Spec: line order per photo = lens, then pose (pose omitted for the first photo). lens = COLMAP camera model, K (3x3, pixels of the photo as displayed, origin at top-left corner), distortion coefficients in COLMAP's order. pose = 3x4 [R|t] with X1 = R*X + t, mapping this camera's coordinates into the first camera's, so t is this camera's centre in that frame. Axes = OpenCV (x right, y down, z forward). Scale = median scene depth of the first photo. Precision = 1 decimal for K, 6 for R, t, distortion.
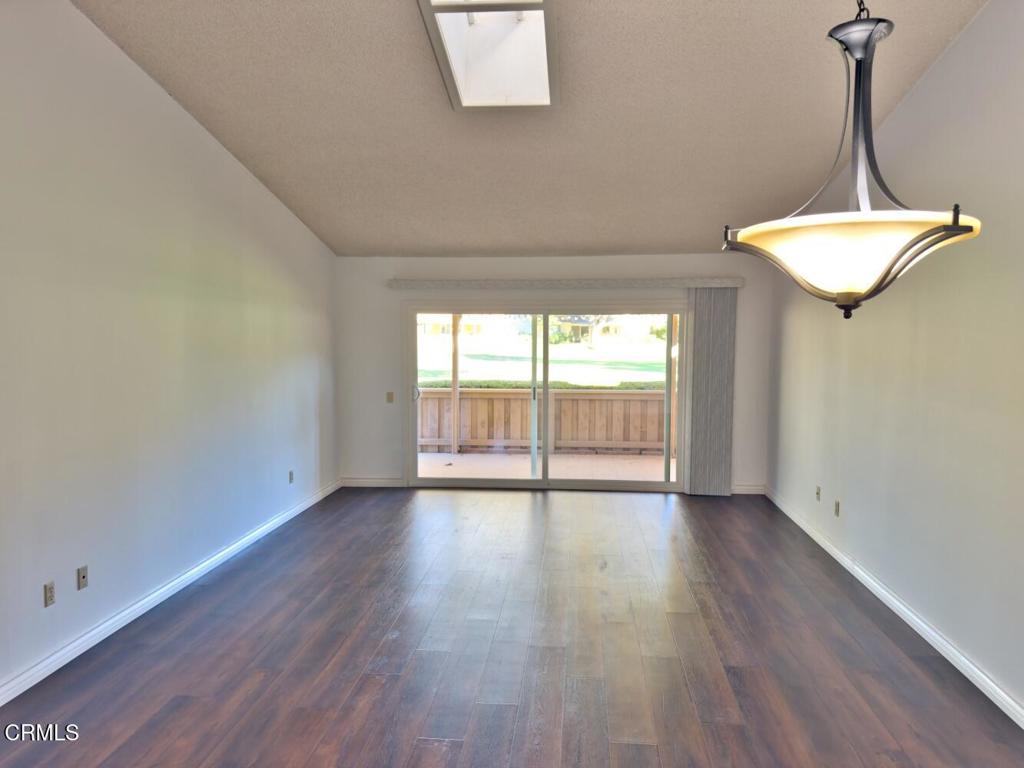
lens RADIAL K [[721.0, 0, 515.4], [0, 721.0, 383.5], [0, 0, 1]] dist [0.107662, -0.135490]
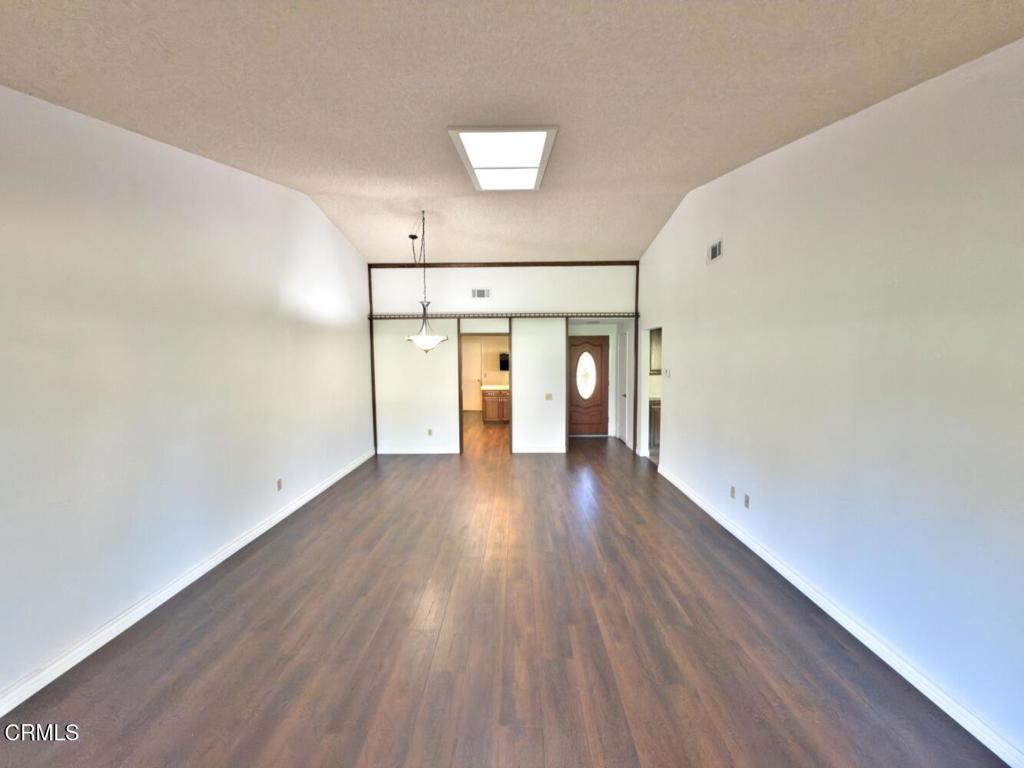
lens RADIAL K [[411.5, 0, 512.0], [0, 411.5, 384.0], [0, 0, 1]] dist [0.013166, 0.000213]
pose [[-0.996804, 0.009578, -0.079315, 0.013001], [-0.002205, 0.989111, 0.147154, -0.071900], [0.079861, 0.146858, -0.985928, 0.931806]]
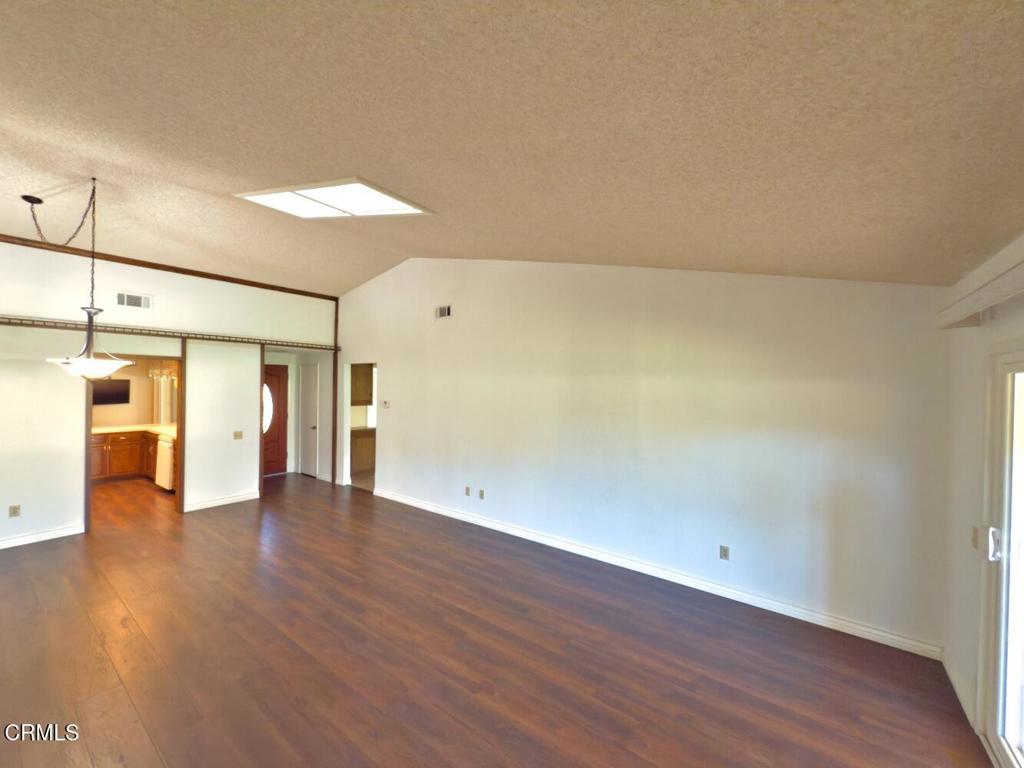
lens RADIAL K [[411.5, 0, 512.0], [0, 411.5, 384.0], [0, 0, 1]] dist [0.013166, 0.000213]
pose [[-0.522883, -0.010976, -0.852334, 0.254230], [-0.080000, 0.996135, 0.036250, -0.075230], [0.848642, 0.087141, -0.521740, 0.878915]]
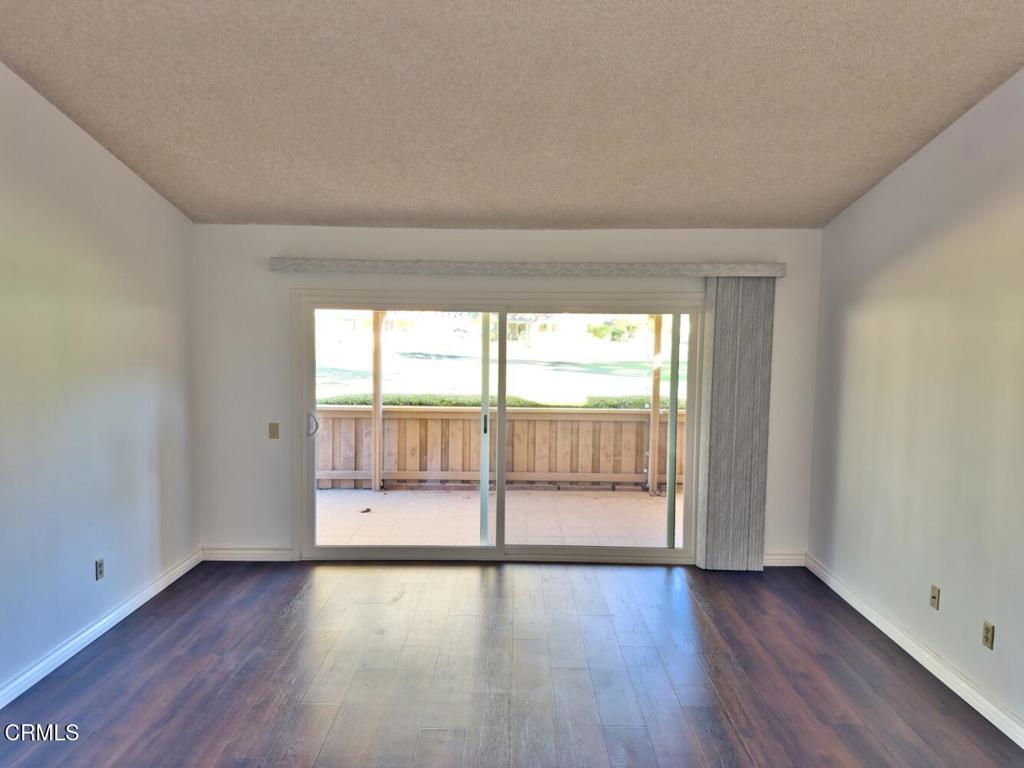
lens RADIAL K [[712.5, 0, 512.0], [0, 712.5, 384.0], [0, 0, 1]] dist [0.182962, -0.337028]
pose [[0.996161, 0.001356, 0.087531, -0.009239], [-0.001945, 0.999976, 0.006640, -0.030583], [-0.087520, -0.006785, 0.996140, 0.300557]]
